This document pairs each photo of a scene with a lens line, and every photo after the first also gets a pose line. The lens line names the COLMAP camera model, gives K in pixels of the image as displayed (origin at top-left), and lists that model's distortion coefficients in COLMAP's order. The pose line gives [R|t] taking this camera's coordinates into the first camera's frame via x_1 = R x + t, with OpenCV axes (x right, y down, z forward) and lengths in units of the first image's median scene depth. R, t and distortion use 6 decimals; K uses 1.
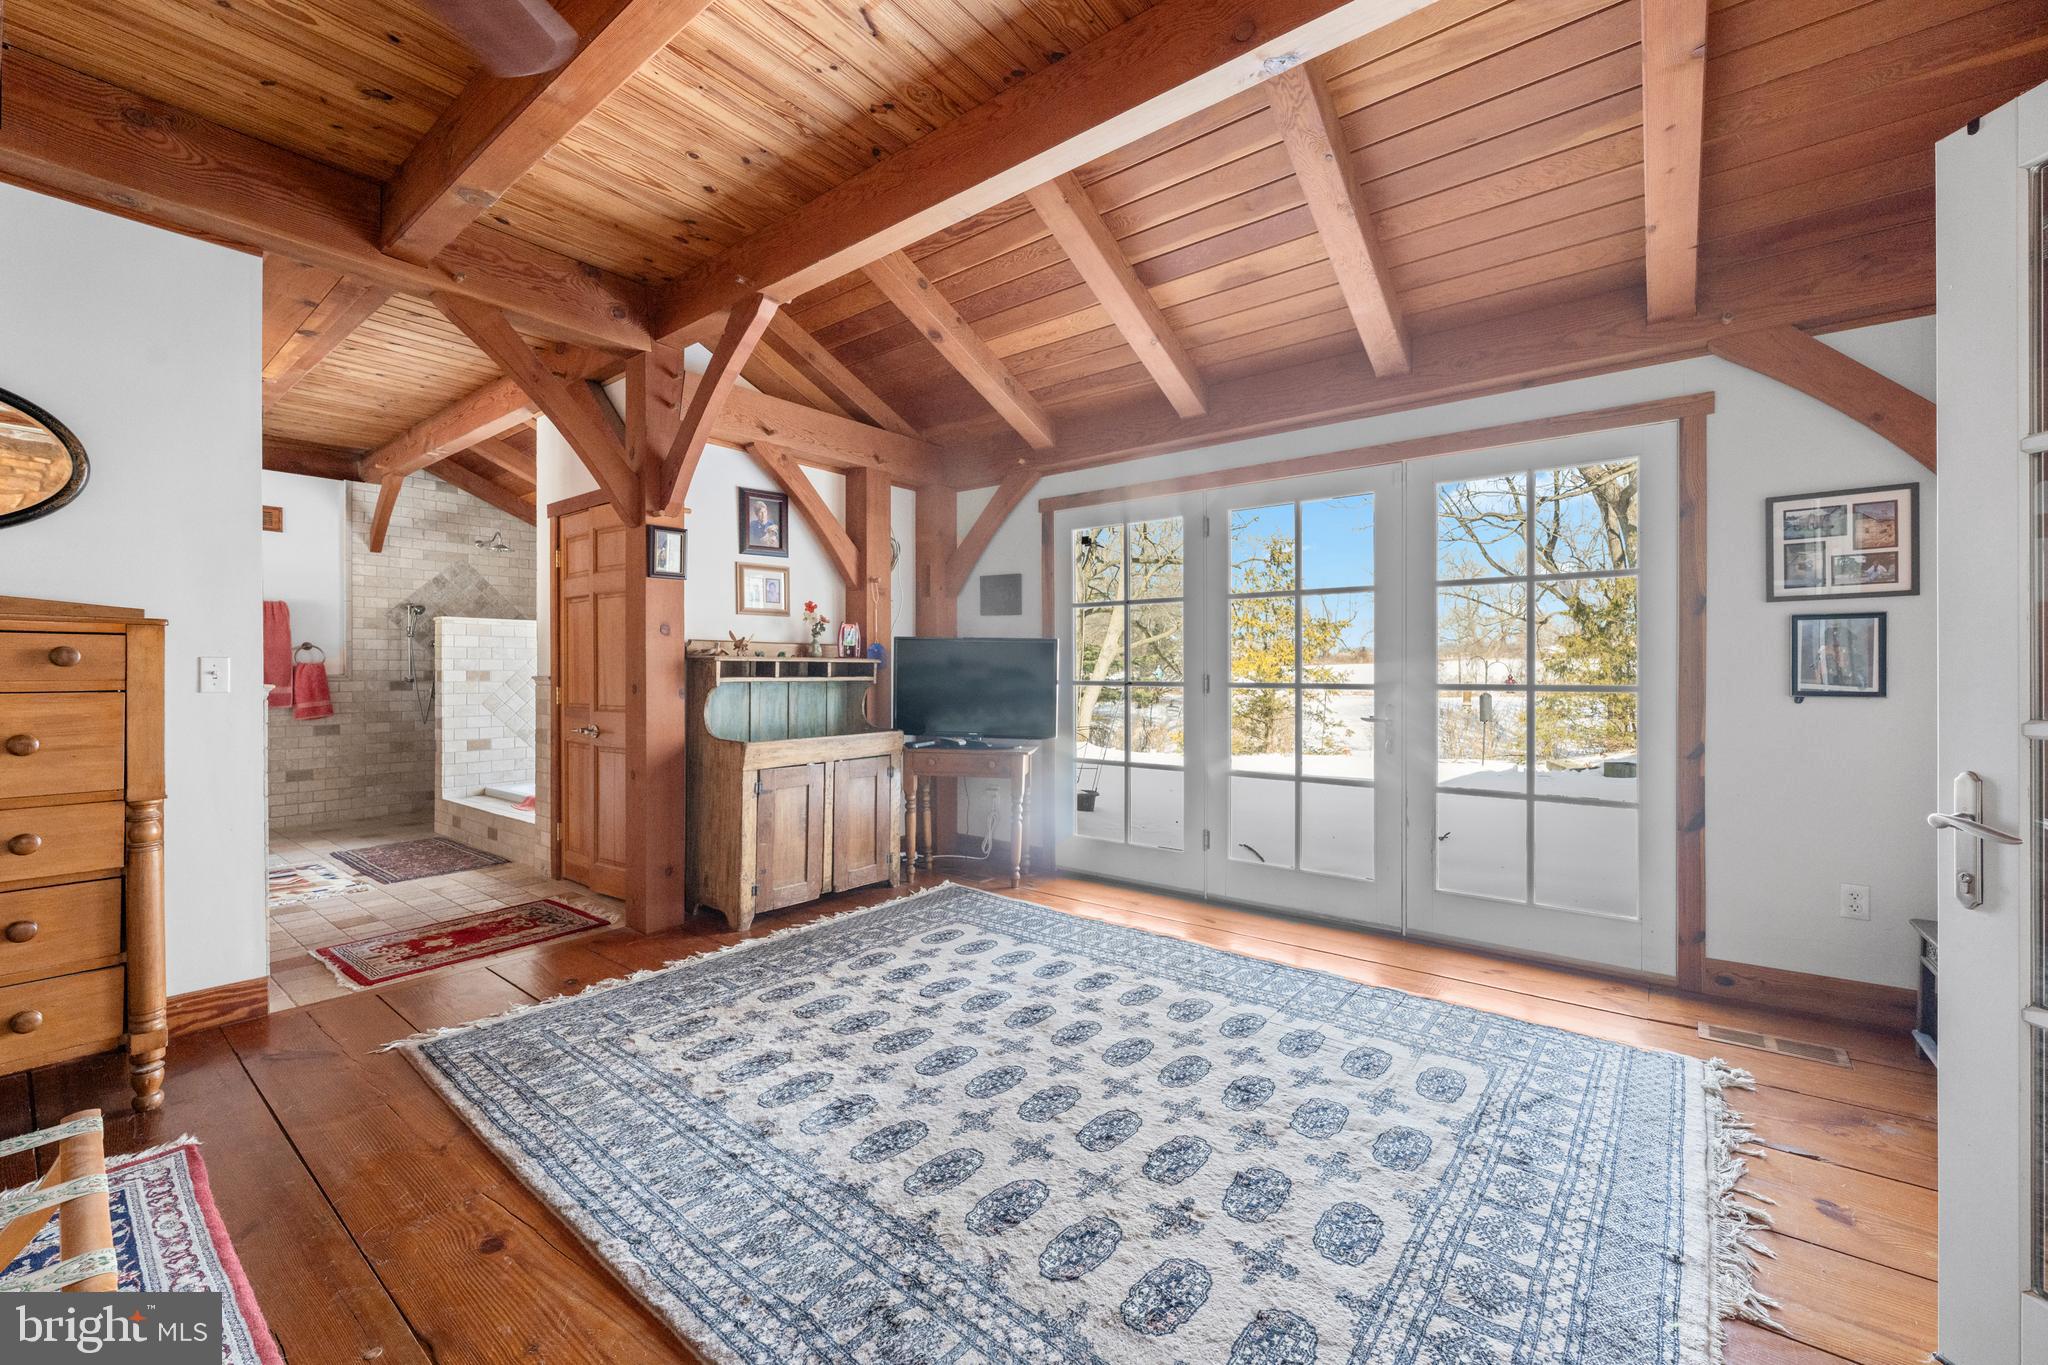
lens RADIAL K [[813.9, 0, 1020.3], [0, 813.9, 671.6], [0, 0, 1]] dist [-0.002946, 0.000652]
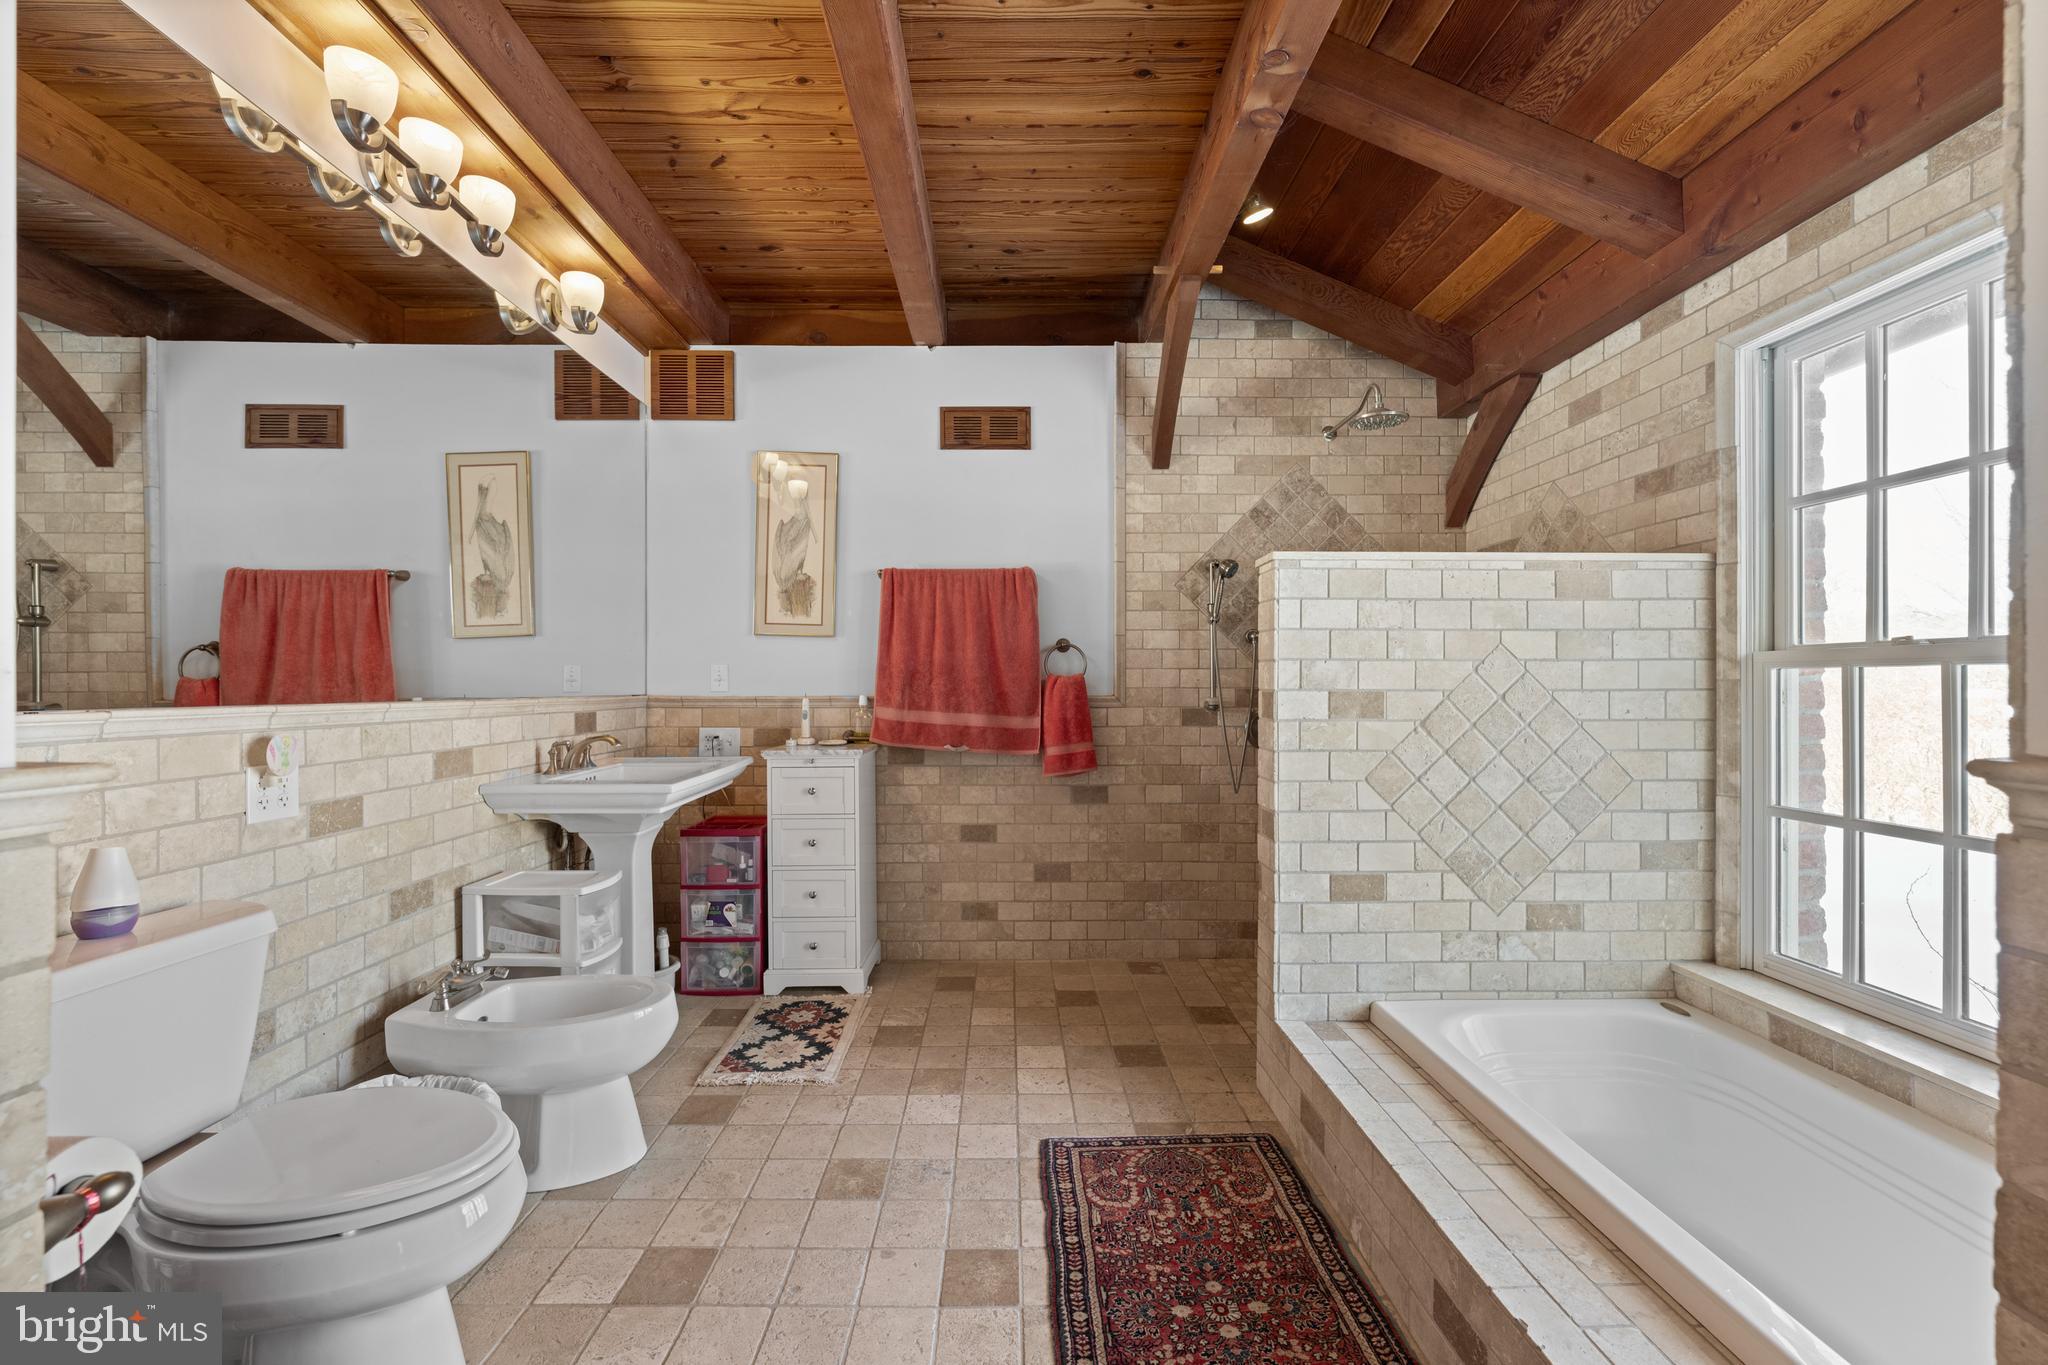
lens RADIAL K [[813.9, 0, 1010.2], [0, 813.9, 686.0], [0, 0, 1]] dist [-0.002946, 0.000652]
pose [[0.619035, 0.001861, -0.785361, -0.435880], [-0.000890, 0.999998, 0.001669, -0.003588], [0.785363, -0.000334, 0.619035, 0.594232]]
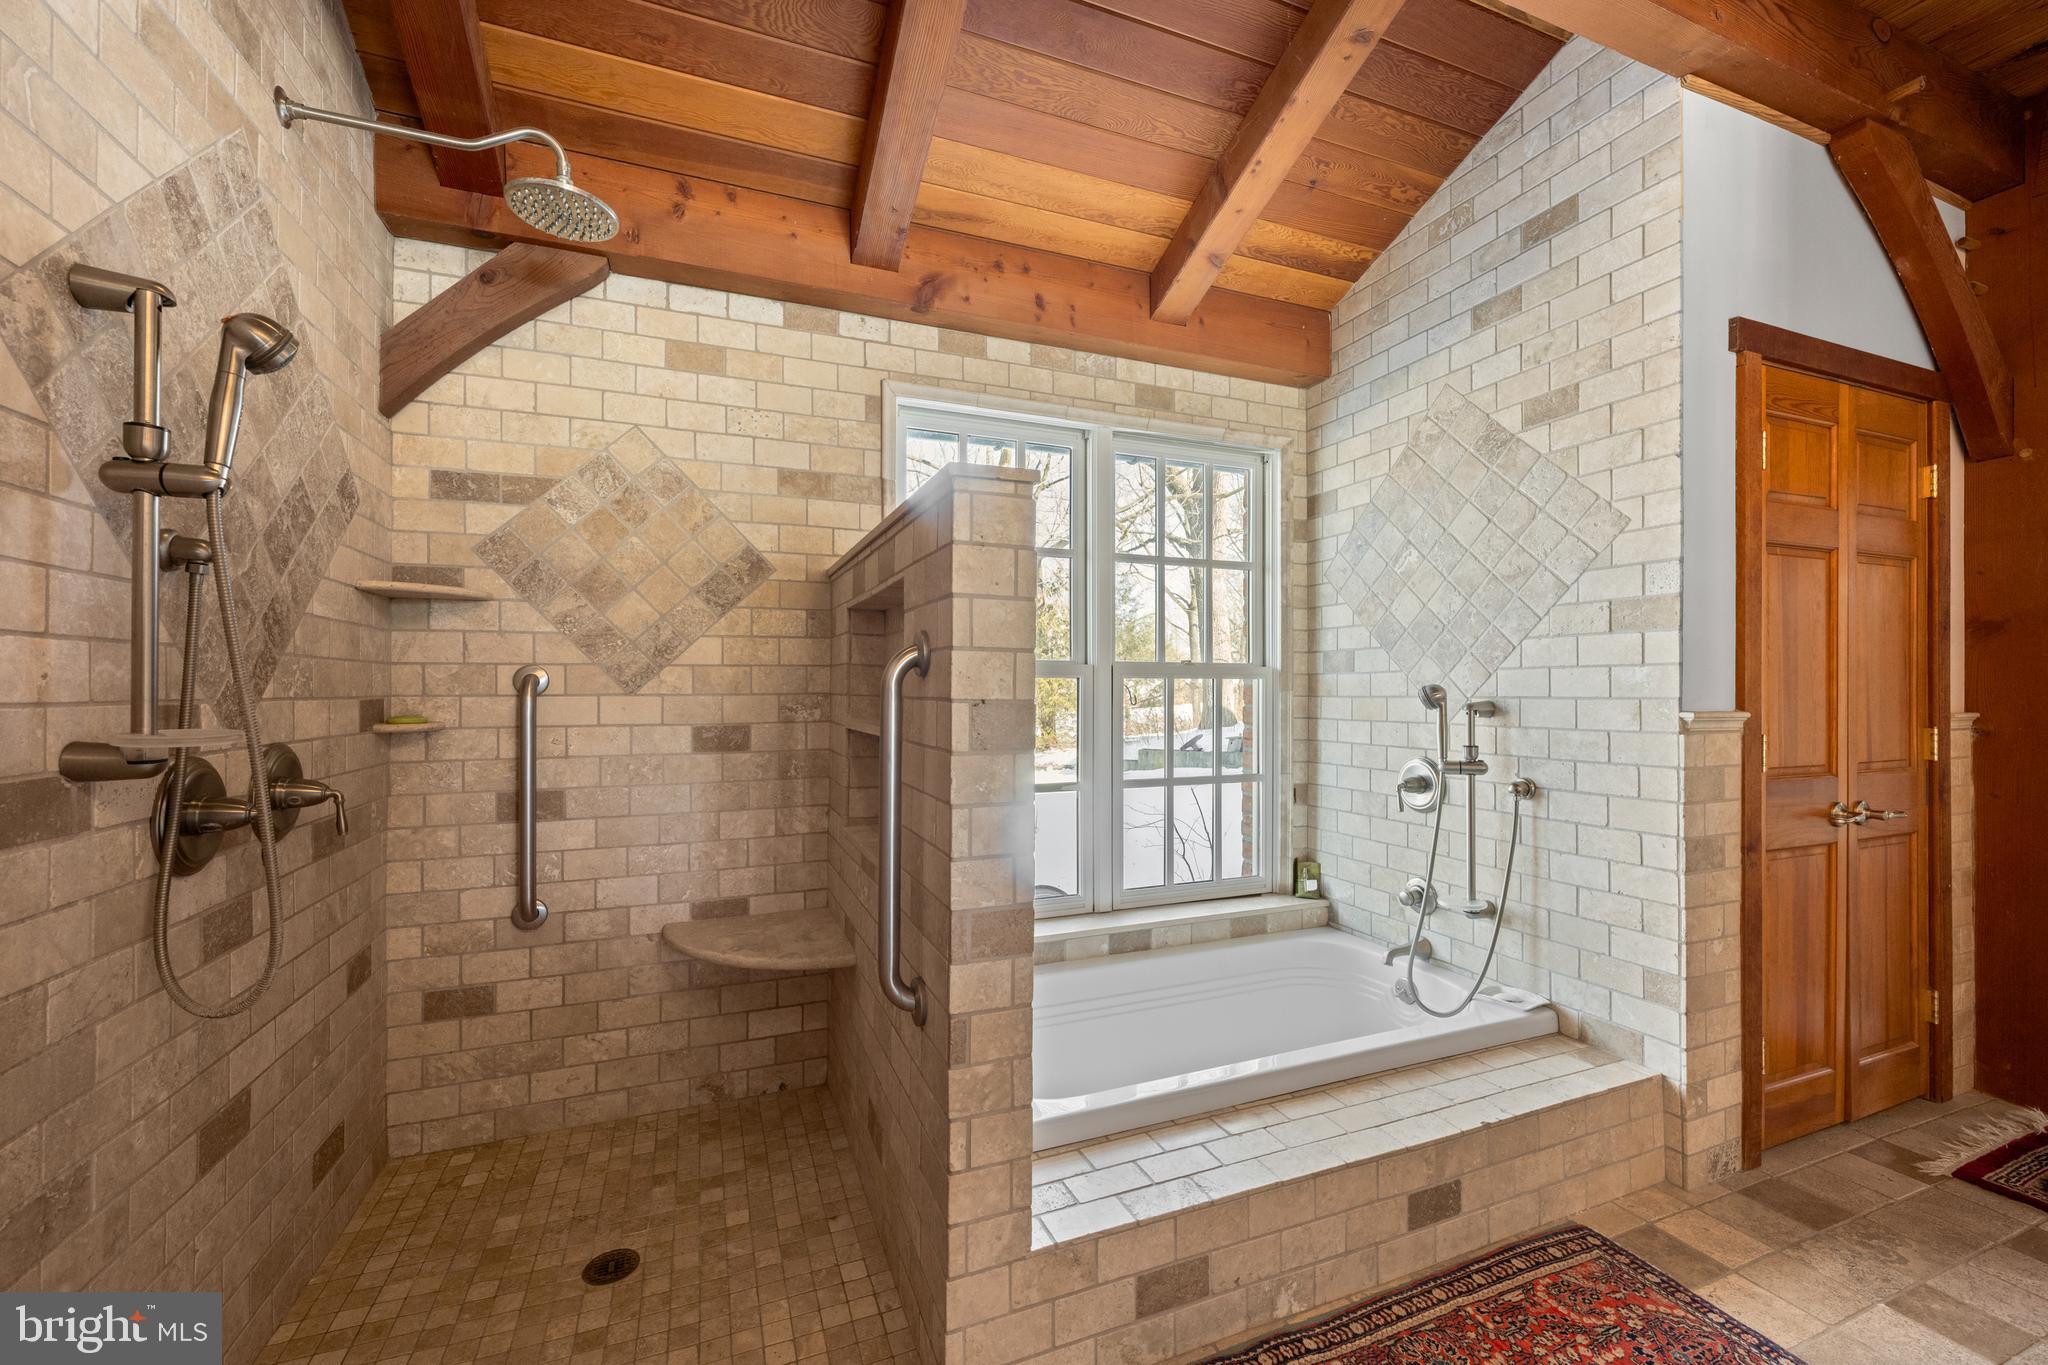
lens RADIAL K [[813.9, 0, 1018.4], [0, 813.9, 687.8], [0, 0, 1]] dist [-0.002946, 0.000652]
pose [[0.504468, 0.001196, 0.863429, -0.829117], [0.000636, 0.999998, -0.001757, -0.004384], [-0.863430, 0.001436, 0.504467, 0.800051]]
